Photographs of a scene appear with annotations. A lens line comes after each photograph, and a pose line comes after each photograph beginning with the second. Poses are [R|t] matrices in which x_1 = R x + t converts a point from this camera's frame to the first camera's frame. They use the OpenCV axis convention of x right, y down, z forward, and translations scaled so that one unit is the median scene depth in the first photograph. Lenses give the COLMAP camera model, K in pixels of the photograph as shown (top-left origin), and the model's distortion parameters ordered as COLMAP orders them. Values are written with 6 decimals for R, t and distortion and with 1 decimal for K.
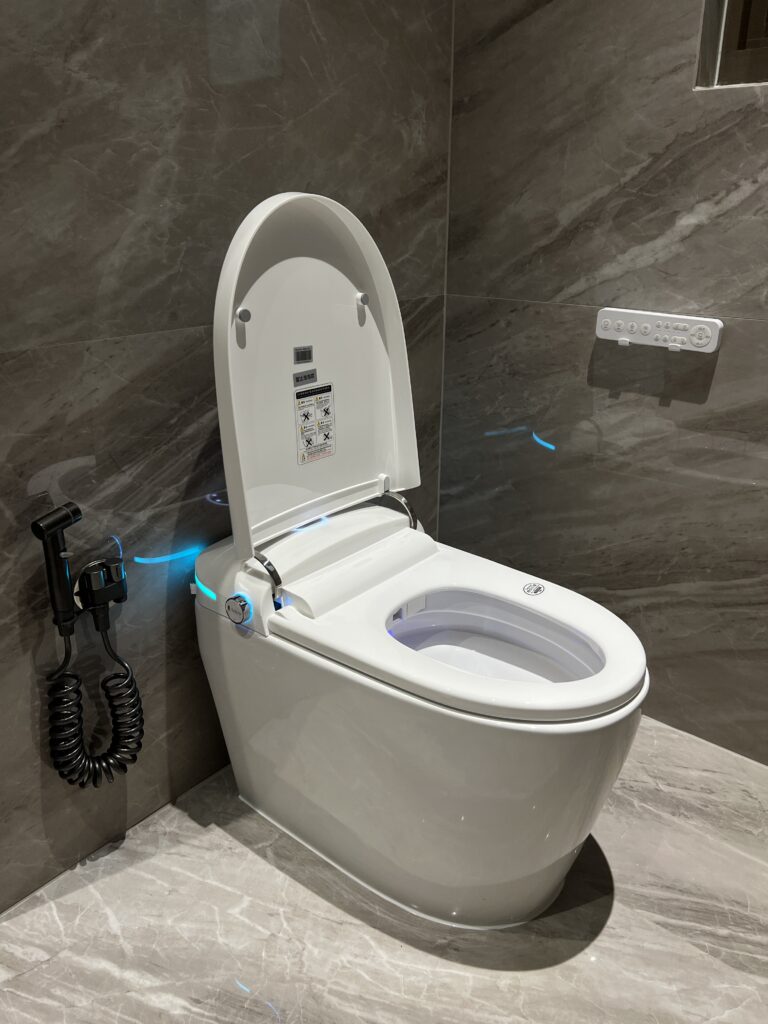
lens RADIAL K [[777.6, 0, 384.0], [0, 777.6, 512.0], [0, 0, 1]] dist [0.042102, -0.047032]
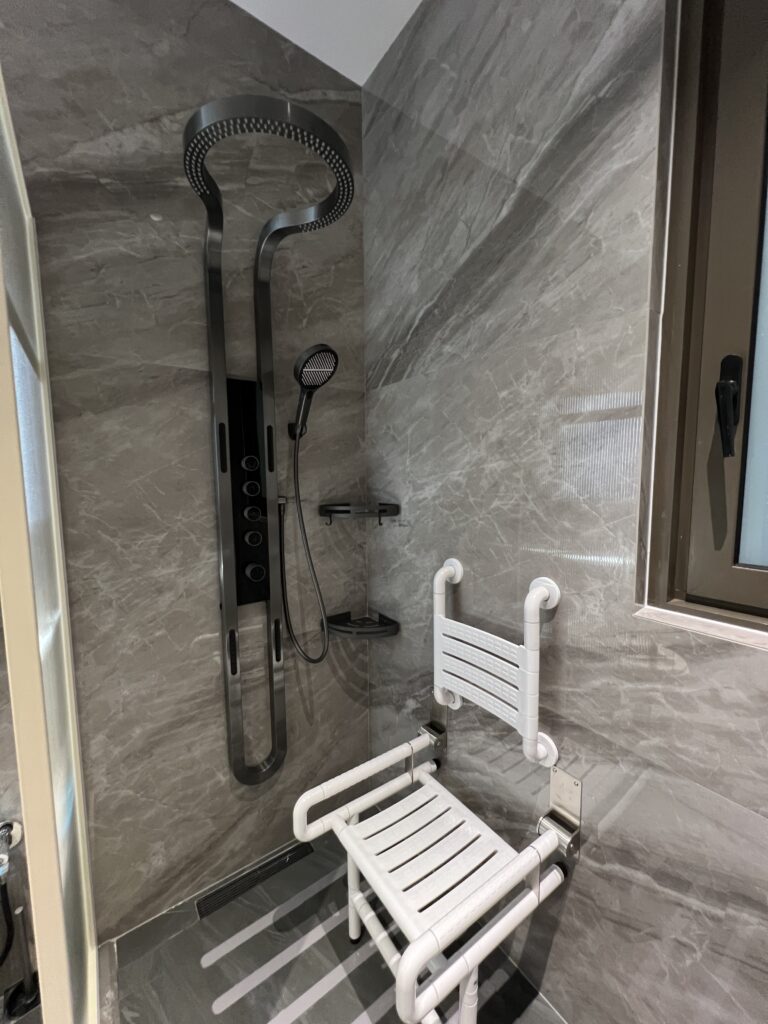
lens RADIAL K [[415.3, 0, 384.0], [0, 415.3, 512.0], [0, 0, 1]] dist [0.011880, -0.000044]
pose [[-0.243420, 0.094116, -0.965344, 1.026266], [-0.347066, 0.920928, 0.177301, -0.858585], [0.905700, 0.378197, -0.191508, 1.064209]]
